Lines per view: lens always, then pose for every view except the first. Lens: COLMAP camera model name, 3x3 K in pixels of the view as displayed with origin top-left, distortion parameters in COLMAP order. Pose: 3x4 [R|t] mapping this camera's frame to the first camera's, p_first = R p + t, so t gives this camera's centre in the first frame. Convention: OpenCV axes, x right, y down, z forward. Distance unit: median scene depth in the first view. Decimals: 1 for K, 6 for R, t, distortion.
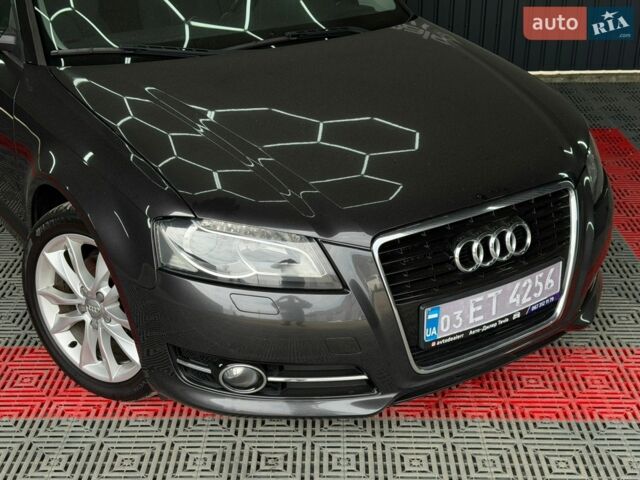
lens RADIAL K [[899.0, 0, 320.0], [0, 899.0, 240.0], [0, 0, 1]] dist [0.149723, -0.063685]
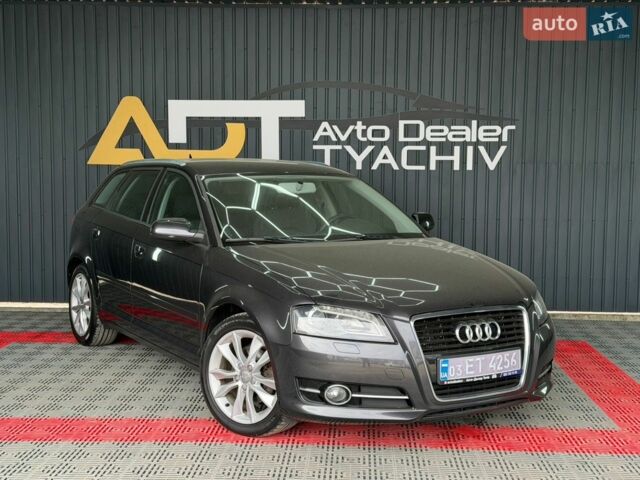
lens RADIAL K [[899.0, 0, 320.0], [0, 899.0, 240.0], [0, 0, 1]] dist [0.149723, -0.063685]
pose [[0.999325, 0.016931, -0.032591, -0.063605], [-0.027181, 0.937727, -0.346308, 0.454357], [0.024698, 0.346960, 0.937555, -0.727289]]
